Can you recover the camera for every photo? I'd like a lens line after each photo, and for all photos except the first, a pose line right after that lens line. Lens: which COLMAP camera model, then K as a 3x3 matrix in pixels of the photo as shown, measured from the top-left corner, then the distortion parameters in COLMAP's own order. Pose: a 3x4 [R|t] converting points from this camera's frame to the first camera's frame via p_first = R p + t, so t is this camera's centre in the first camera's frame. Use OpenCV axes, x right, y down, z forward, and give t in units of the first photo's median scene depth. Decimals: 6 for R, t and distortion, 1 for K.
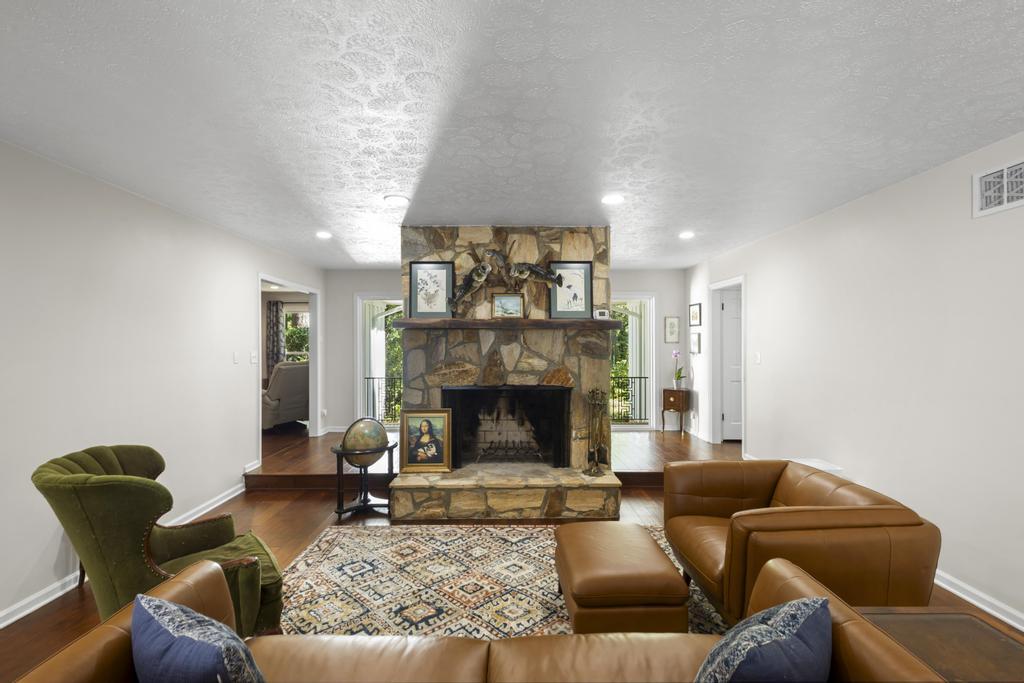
lens RADIAL K [[469.4, 0, 512.7], [0, 469.4, 341.5], [0, 0, 1]] dist [0.003851, 0.000441]
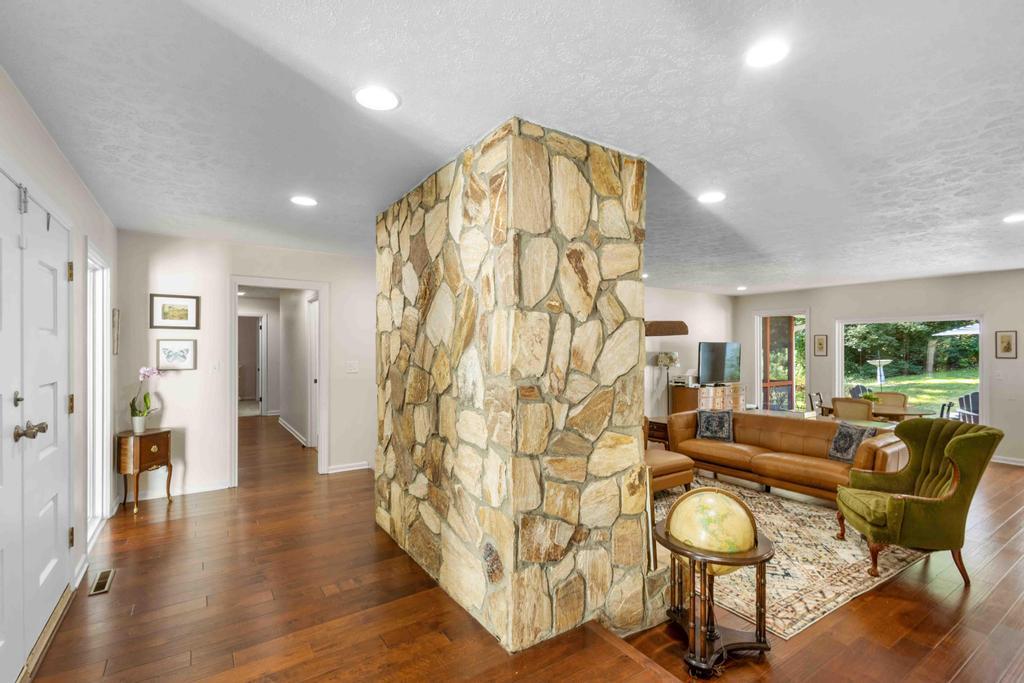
lens RADIAL K [[469.4, 0, 512.0], [0, 469.4, 345.9], [0, 0, 1]] dist [0.003851, 0.000441]
pose [[-0.539850, 0.004029, 0.841751, -0.794499], [0.001314, 0.999991, -0.003944, -0.010287], [-0.841760, -0.001023, -0.539851, 1.801416]]
